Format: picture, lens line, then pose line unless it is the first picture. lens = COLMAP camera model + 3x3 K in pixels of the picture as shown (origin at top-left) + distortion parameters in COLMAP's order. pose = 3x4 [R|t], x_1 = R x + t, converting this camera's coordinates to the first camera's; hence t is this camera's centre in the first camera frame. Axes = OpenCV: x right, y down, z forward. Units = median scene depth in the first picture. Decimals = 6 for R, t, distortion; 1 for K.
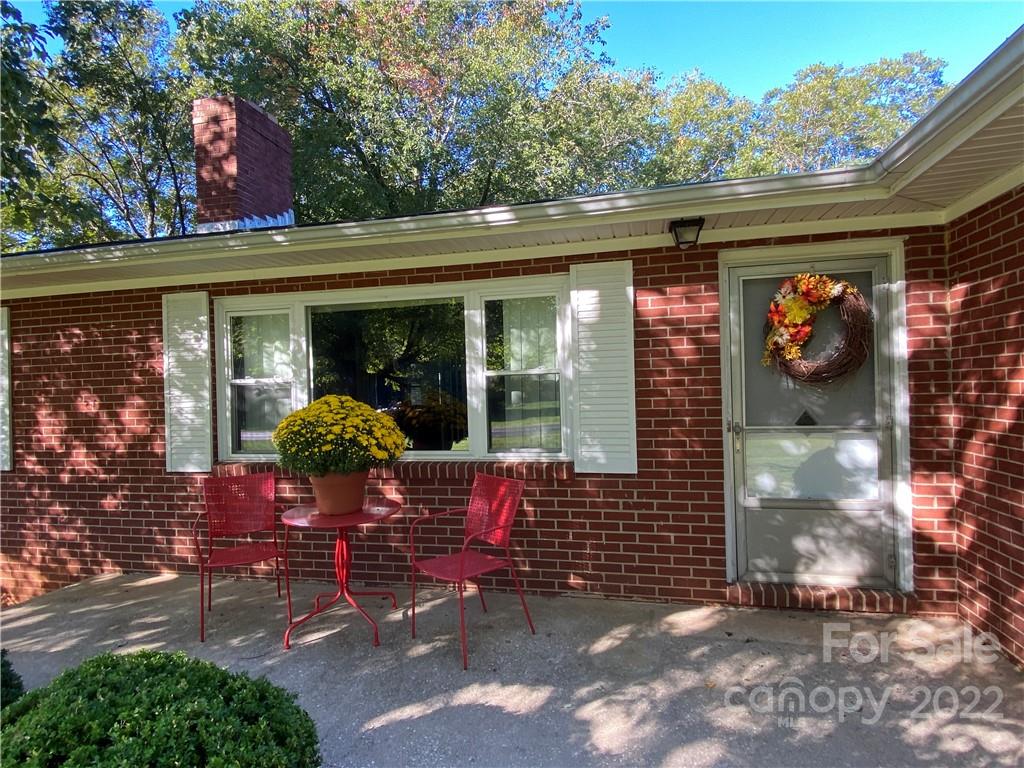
lens RADIAL K [[578.8, 0, 513.8], [0, 578.8, 382.7], [0, 0, 1]] dist [0.001642, -0.000622]
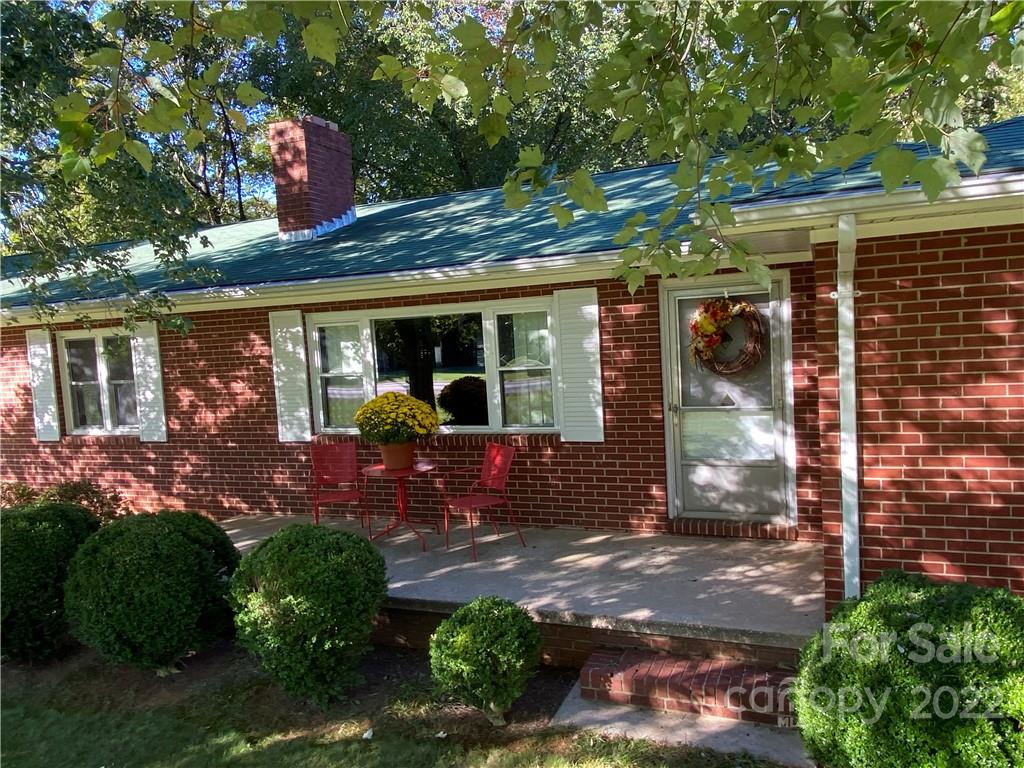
lens RADIAL K [[748.0, 0, 510.3], [0, 748.0, 383.9], [0, 0, 1]] dist [0.002478, 0.007154]
pose [[0.985833, -0.018123, -0.166750, 0.284862], [0.032719, 0.995826, 0.085209, -0.137081], [0.164510, -0.089458, 0.982310, -0.764648]]
